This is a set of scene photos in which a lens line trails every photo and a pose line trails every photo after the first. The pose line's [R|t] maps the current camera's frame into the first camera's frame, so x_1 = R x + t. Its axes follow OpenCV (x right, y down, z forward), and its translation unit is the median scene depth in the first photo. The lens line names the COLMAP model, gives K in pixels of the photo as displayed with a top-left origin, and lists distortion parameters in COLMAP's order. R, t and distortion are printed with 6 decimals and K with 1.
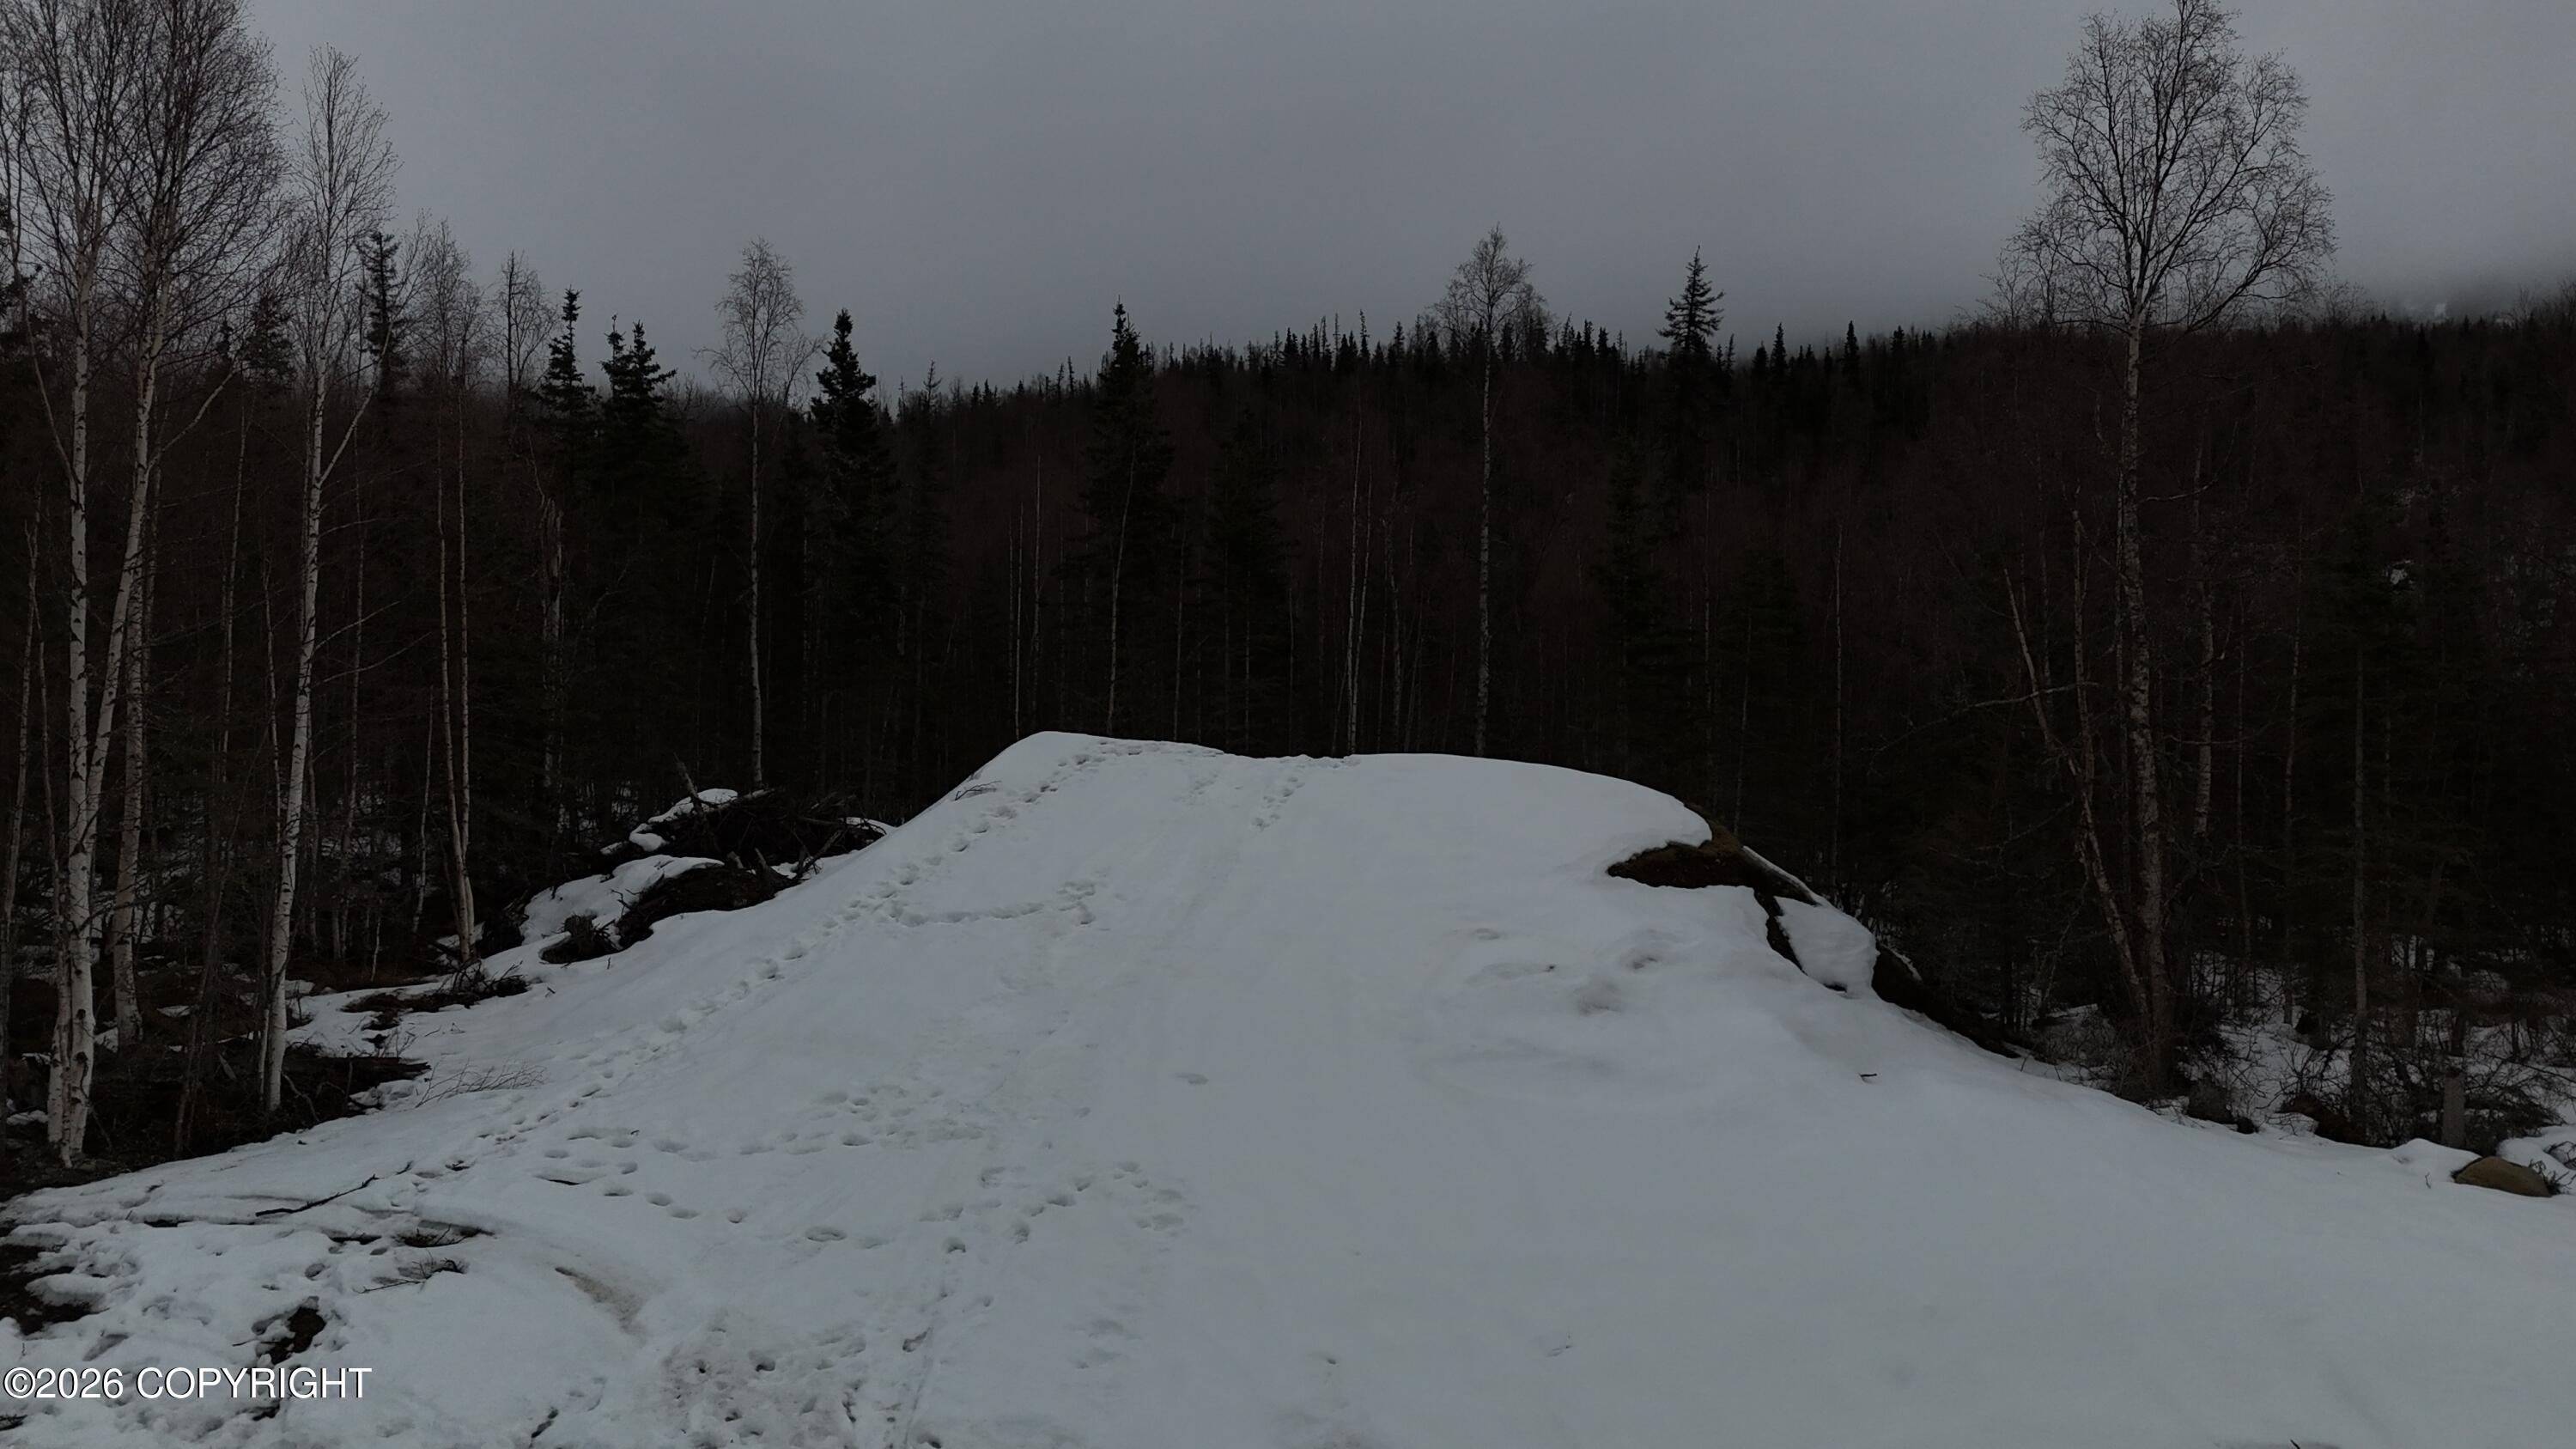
lens RADIAL K [[1830.1, 0, 1292.1], [0, 1830.1, 726.7], [0, 0, 1]] dist [0.085746, -0.086539]
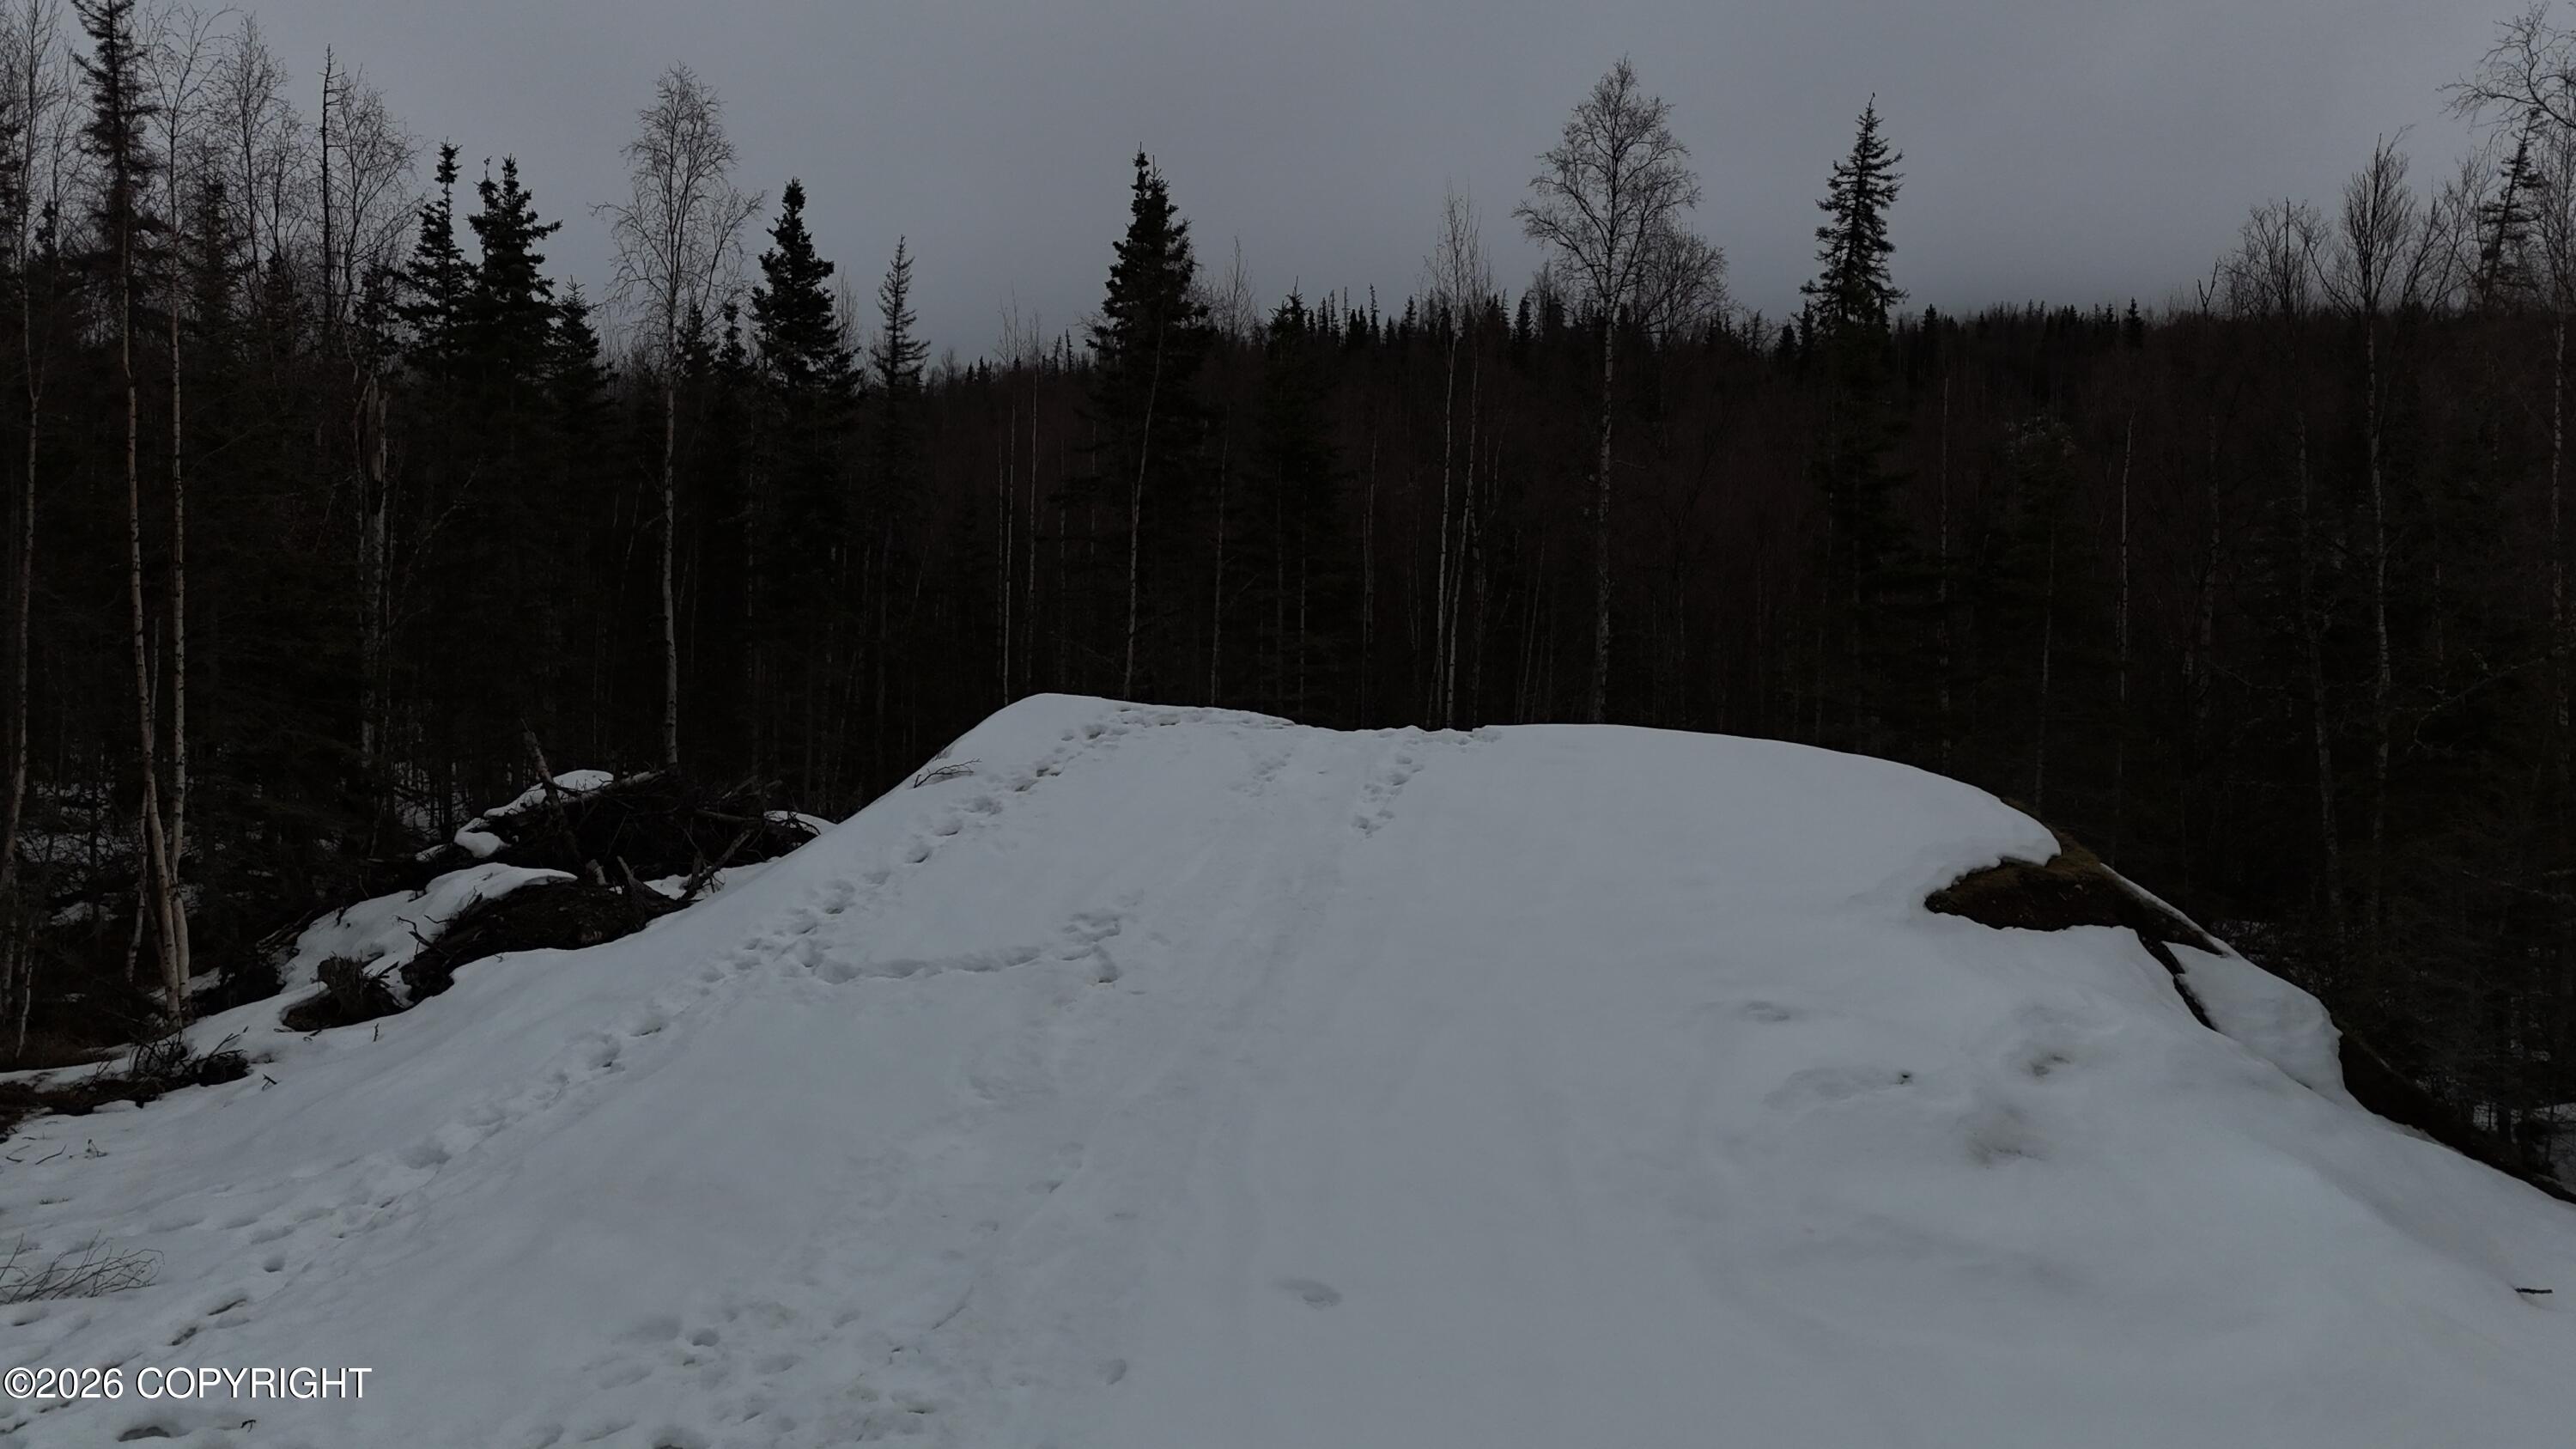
lens RADIAL K [[1830.1, 0, 1292.1], [0, 1830.1, 726.7], [0, 0, 1]] dist [0.085746, -0.086539]
pose [[0.999978, 0.006010, 0.002873, -0.040639], [-0.006020, 0.999976, 0.003546, 0.013067], [-0.002852, -0.003563, 0.999990, 0.290850]]
